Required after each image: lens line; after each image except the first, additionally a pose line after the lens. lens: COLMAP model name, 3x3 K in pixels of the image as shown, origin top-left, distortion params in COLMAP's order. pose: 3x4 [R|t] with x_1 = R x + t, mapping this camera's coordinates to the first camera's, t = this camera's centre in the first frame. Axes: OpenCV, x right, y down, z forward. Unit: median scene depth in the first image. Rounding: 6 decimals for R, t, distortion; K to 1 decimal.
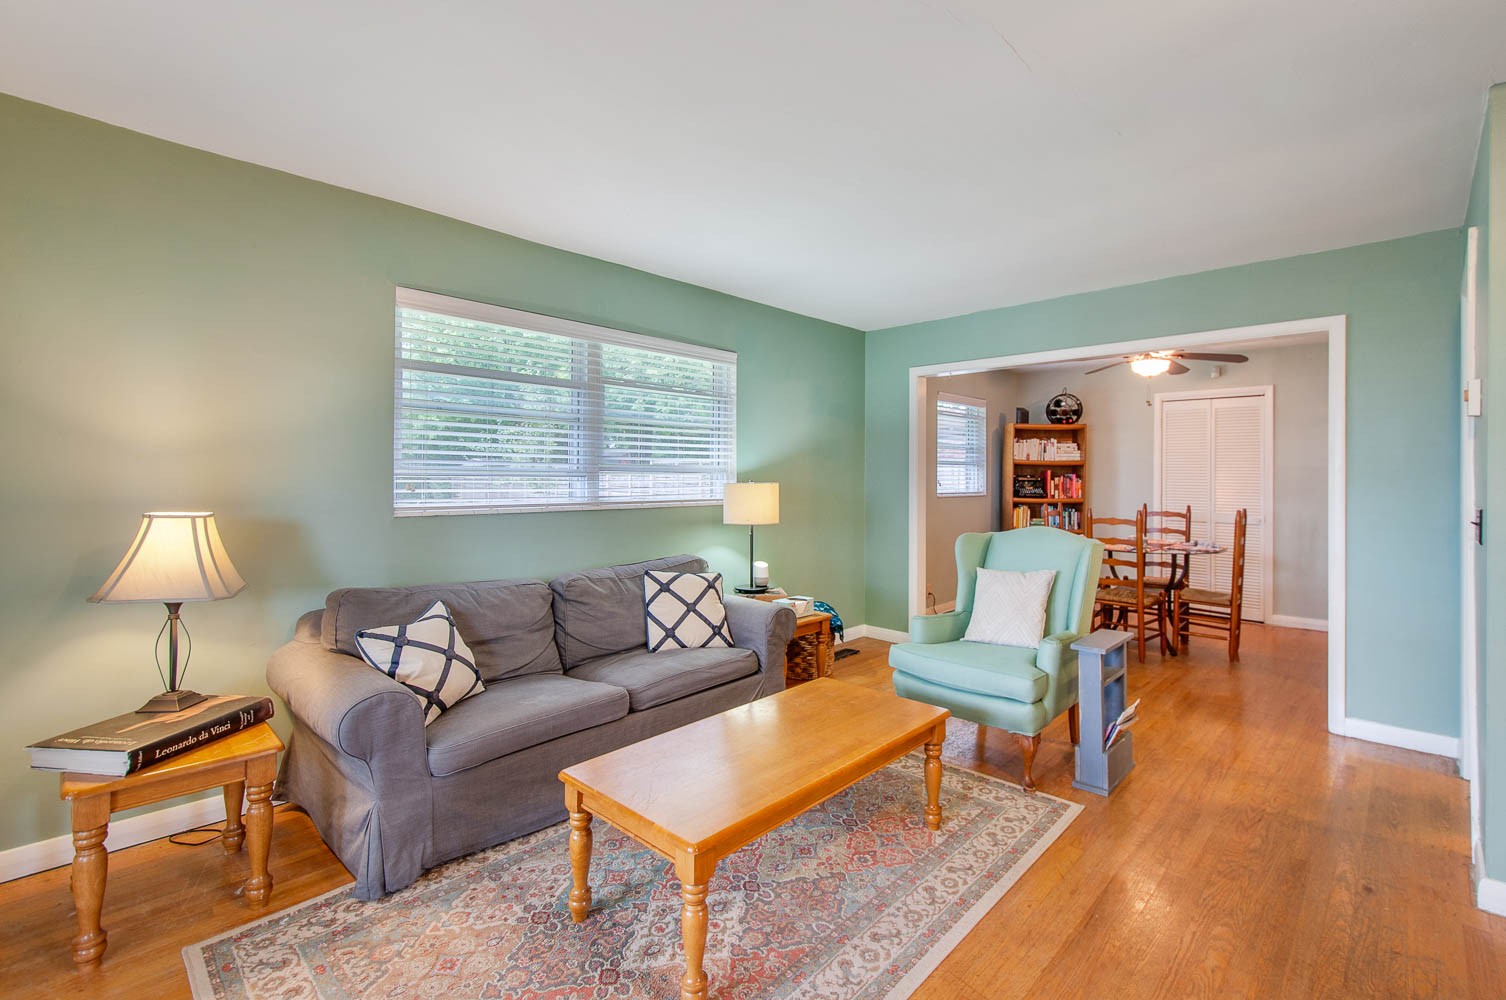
lens RADIAL K [[679.2, 0, 754.5], [0, 679.2, 470.0], [0, 0, 1]] dist [0.000341, -0.000086]
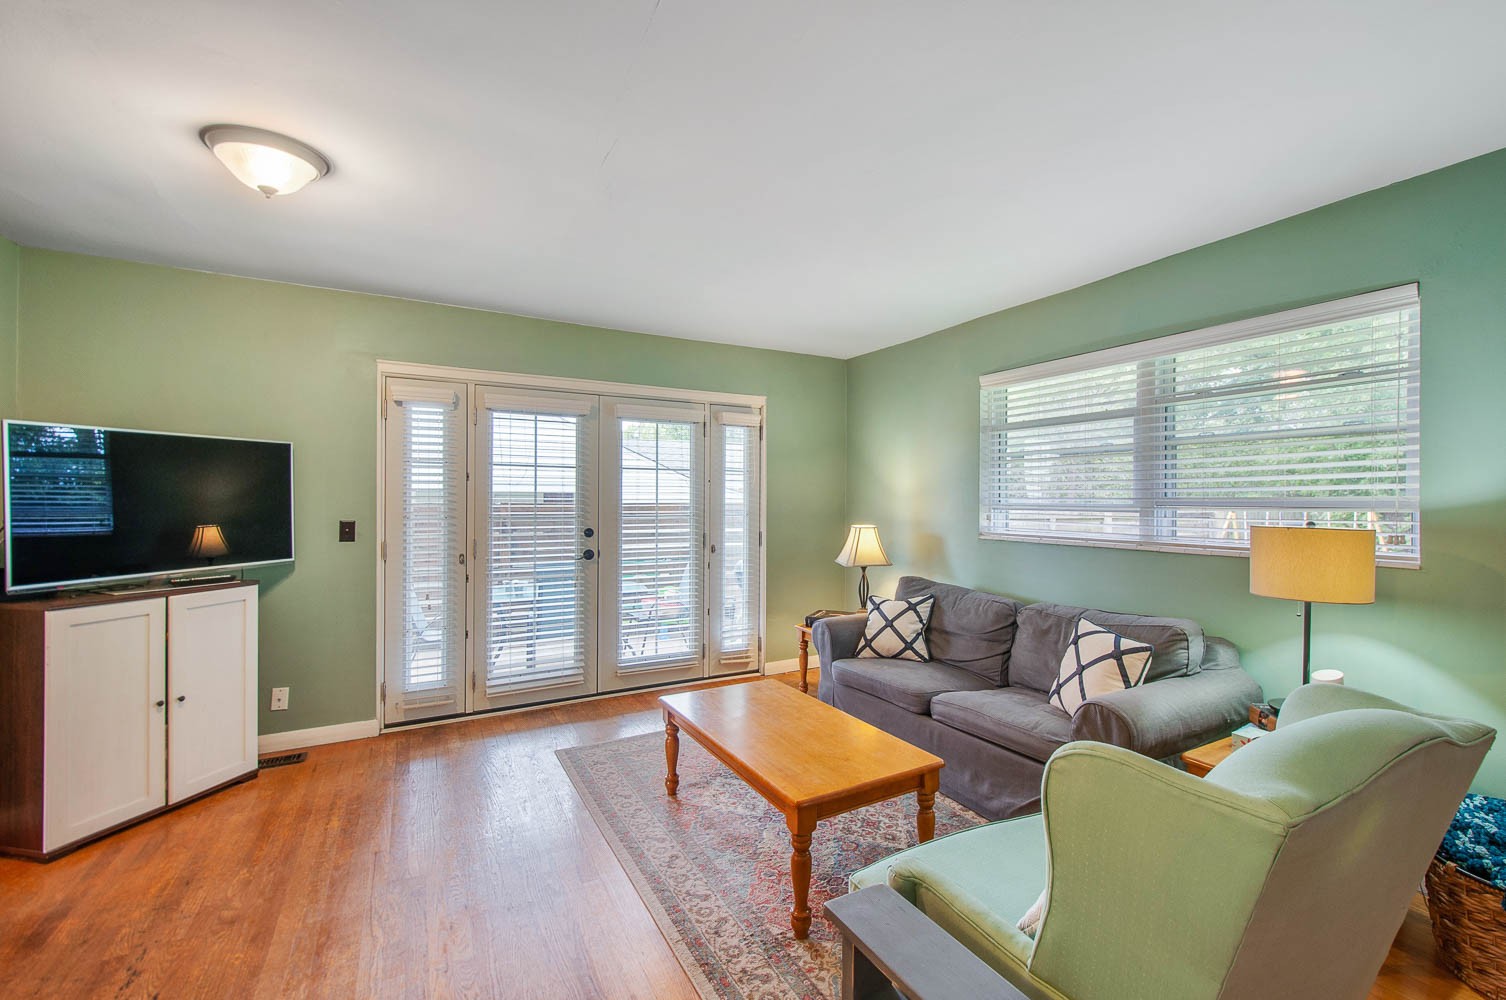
lens RADIAL K [[671.2, 0, 872.7], [0, 671.2, 501.1], [0, 0, 1]] dist [0.000914, -0.000037]
pose [[-0.203043, -0.012100, -0.979095, 1.196044], [-0.006779, 0.999917, -0.010951, 0.012054], [0.979146, 0.004414, -0.203108, 1.422727]]
